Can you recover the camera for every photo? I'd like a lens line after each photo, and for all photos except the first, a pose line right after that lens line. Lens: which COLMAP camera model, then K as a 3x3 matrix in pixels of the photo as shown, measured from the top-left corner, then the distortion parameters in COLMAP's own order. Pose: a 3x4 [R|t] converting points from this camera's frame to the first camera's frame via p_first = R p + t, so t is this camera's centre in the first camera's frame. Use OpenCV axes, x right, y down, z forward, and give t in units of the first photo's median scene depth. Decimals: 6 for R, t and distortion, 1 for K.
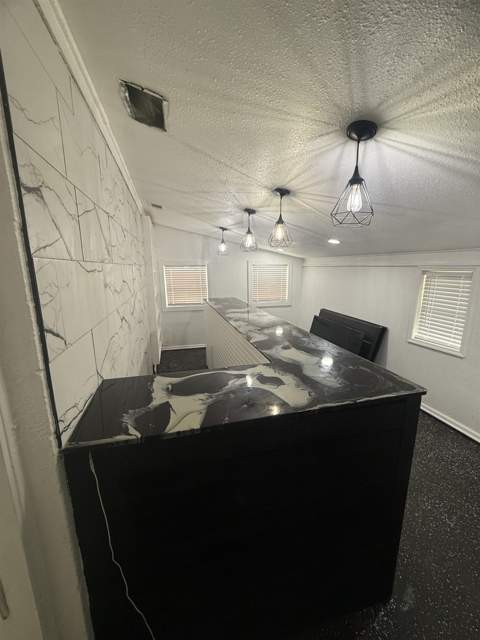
lens RADIAL K [[255.8, 0, 239.5], [0, 255.8, 318.8], [0, 0, 1]] dist [0.000354, 0.000064]
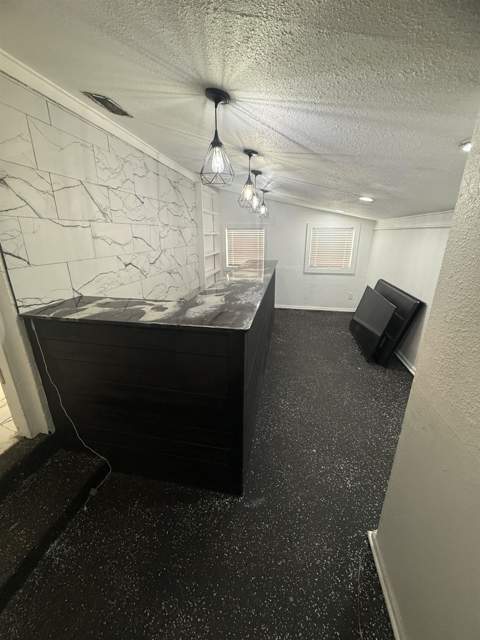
lens RADIAL K [[255.8, 0, 239.5], [0, 255.8, 318.8], [0, 0, 1]] dist [0.000354, 0.000064]
pose [[0.903762, 0.141967, -0.403806, 0.973882], [-0.091235, 0.985607, 0.142317, 0.055069], [0.418198, -0.091780, 0.903707, -0.060646]]
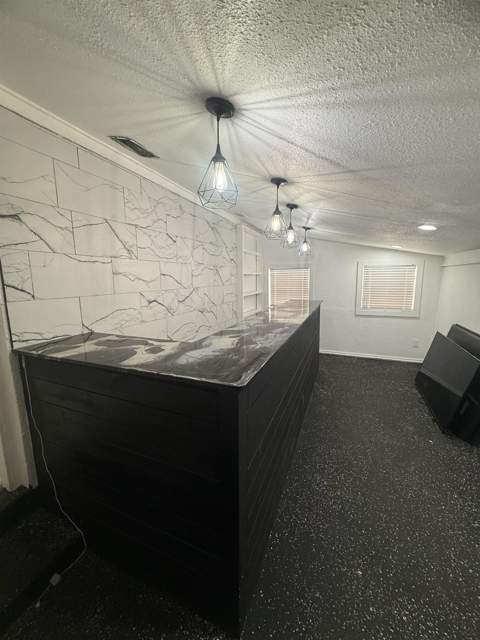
lens RADIAL K [[255.8, 0, 239.5], [0, 255.8, 318.8], [0, 0, 1]] dist [0.000354, 0.000064]
pose [[0.797474, 0.094686, -0.595877, 1.004588], [-0.114867, 0.993372, 0.004120, 0.046713], [0.592318, 0.065161, 0.803065, 0.259400]]
